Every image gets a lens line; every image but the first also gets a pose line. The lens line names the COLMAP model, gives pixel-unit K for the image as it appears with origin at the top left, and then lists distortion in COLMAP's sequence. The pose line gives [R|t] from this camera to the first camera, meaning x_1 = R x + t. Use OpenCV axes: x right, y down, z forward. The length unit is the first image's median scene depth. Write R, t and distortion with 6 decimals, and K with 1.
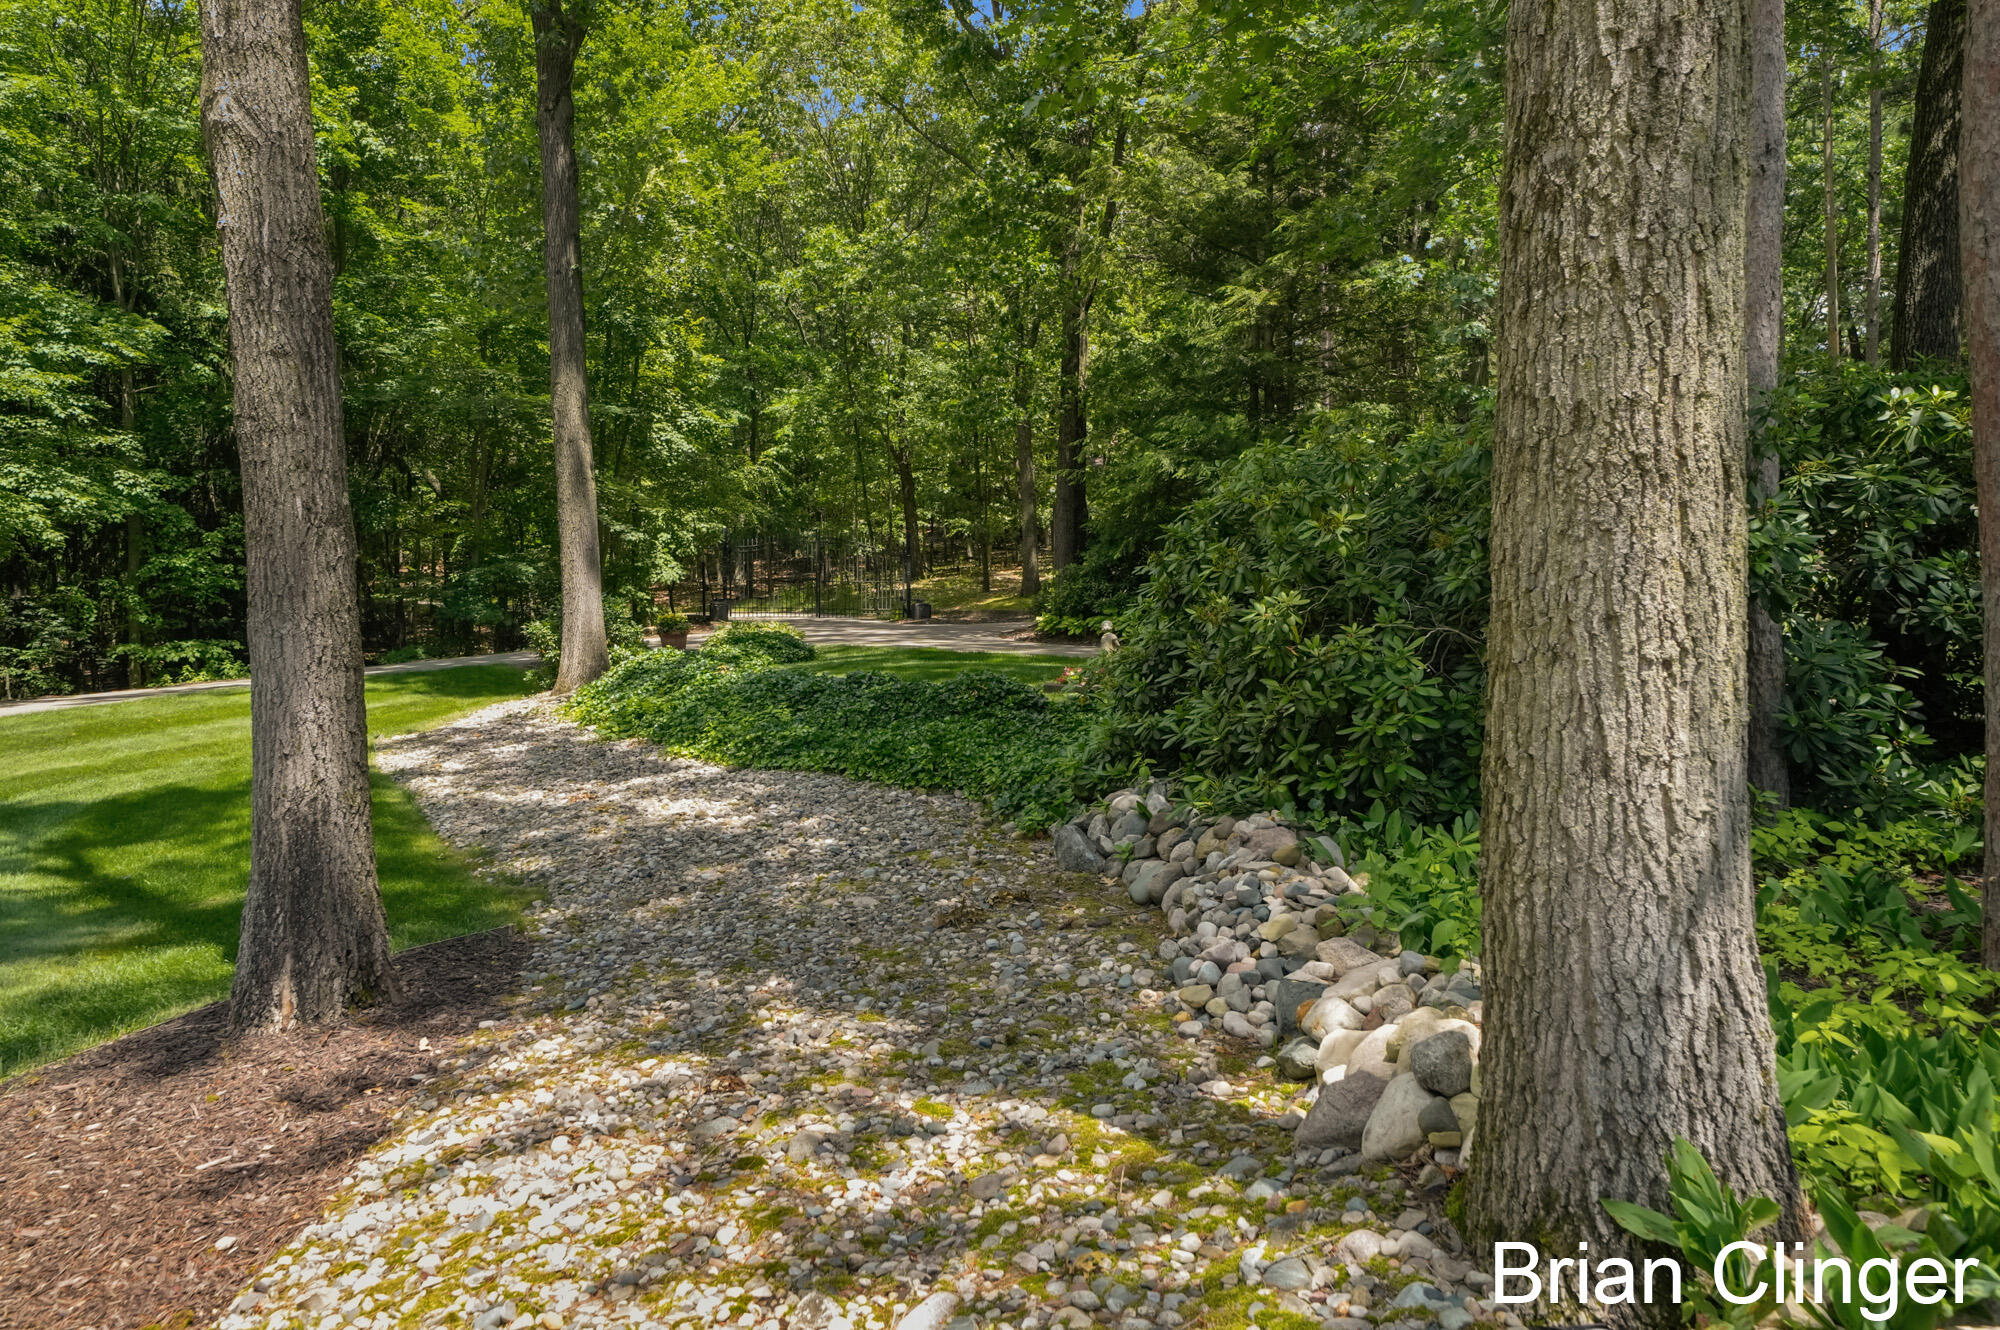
lens RADIAL K [[1379.8, 0, 1000.2], [0, 1379.8, 666.5], [0, 0, 1]] dist [0.000173, 0.000073]
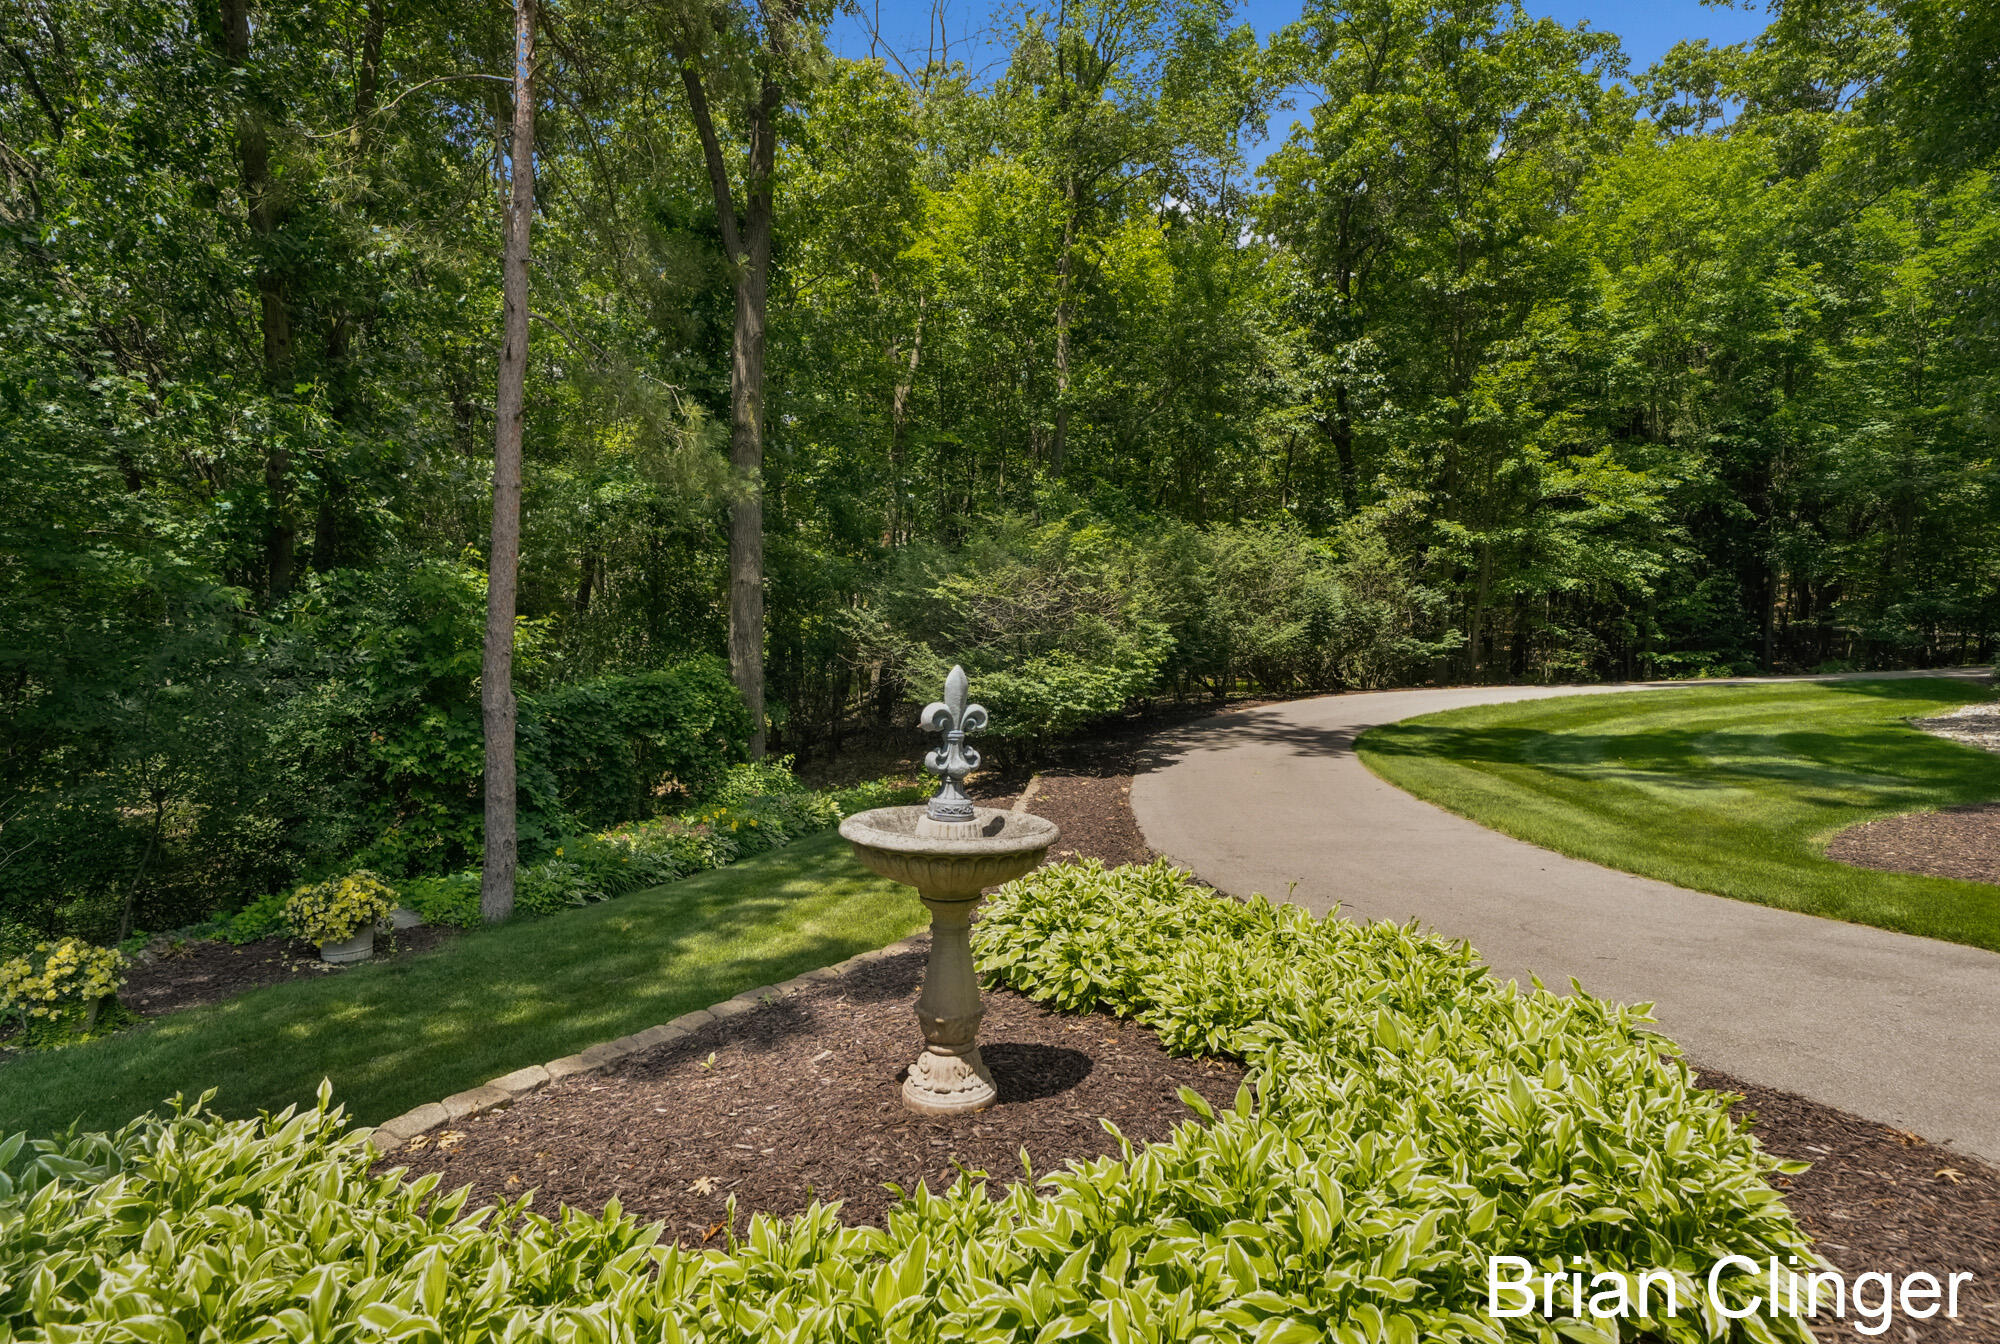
lens RADIAL K [[1088.3, 0, 999.3], [0, 1088.3, 676.0], [0, 0, 1]] dist [0.001903, 0.000272]
pose [[0.564313, 0.056737, -0.823609, -0.001935], [-0.052533, 0.998082, 0.032762, 0.011872], [0.823888, 0.024779, 0.566211, -0.434187]]
